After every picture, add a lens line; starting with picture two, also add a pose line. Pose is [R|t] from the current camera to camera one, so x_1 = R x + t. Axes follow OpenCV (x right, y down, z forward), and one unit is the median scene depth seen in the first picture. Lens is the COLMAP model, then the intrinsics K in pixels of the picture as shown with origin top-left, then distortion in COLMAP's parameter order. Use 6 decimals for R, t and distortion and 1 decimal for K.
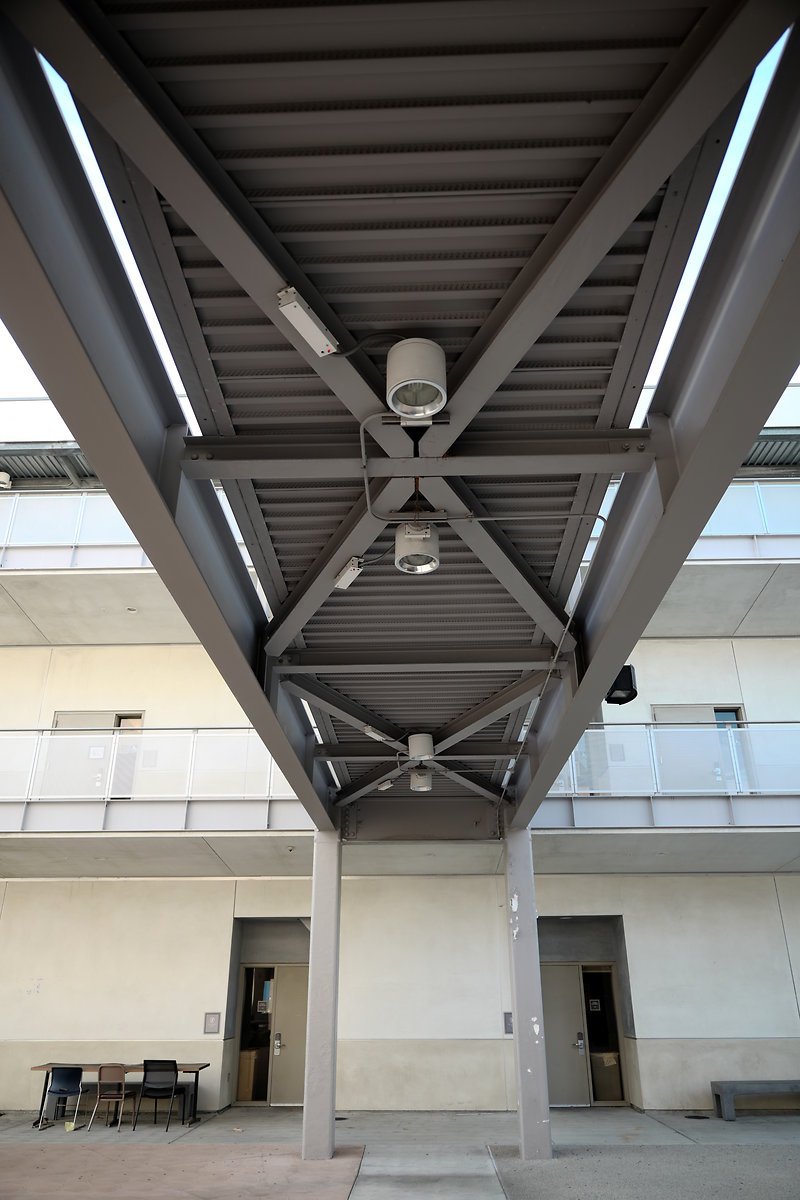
lens RADIAL K [[824.8, 0, 400.5], [0, 824.8, 603.1], [0, 0, 1]] dist [-0.009679, 0.000907]
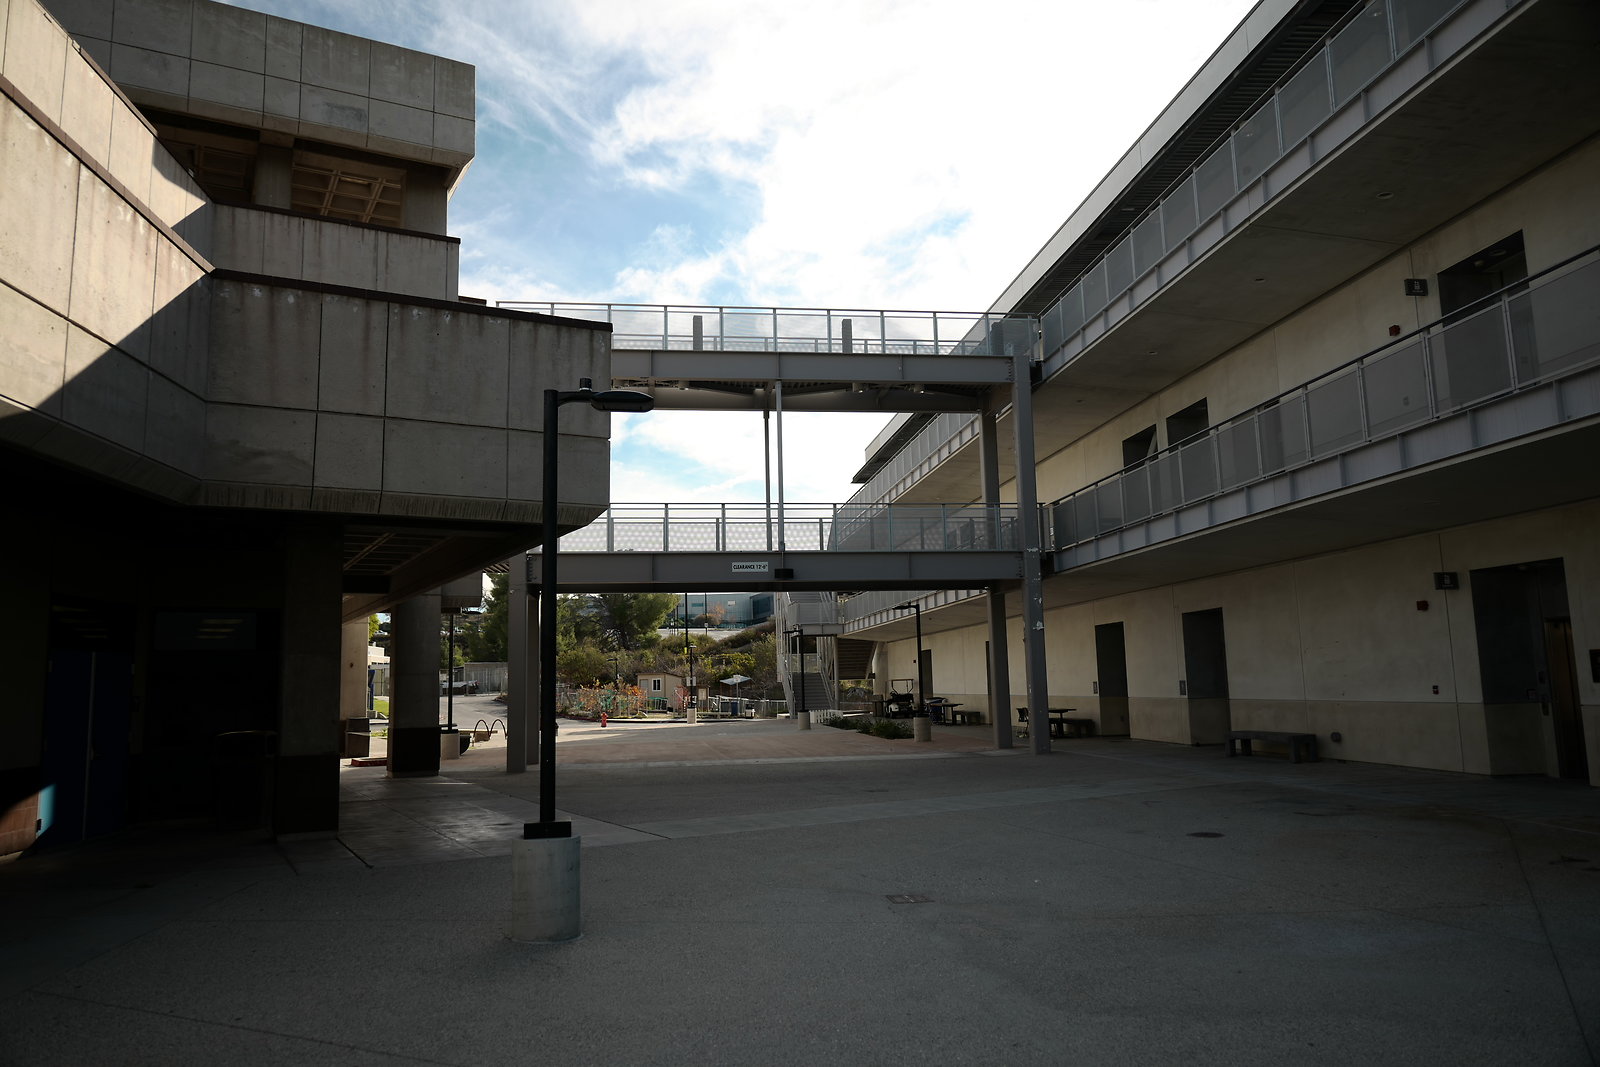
lens RADIAL K [[1102.9, 0, 800.0], [0, 1102.9, 533.5], [0, 0, 1]] dist [-0.006303, 0.001944]
pose [[0.161044, -0.134249, -0.977774, 2.226273], [0.451241, 0.891109, -0.048028, 0.104092], [0.877751, -0.433477, 0.204086, 0.223693]]
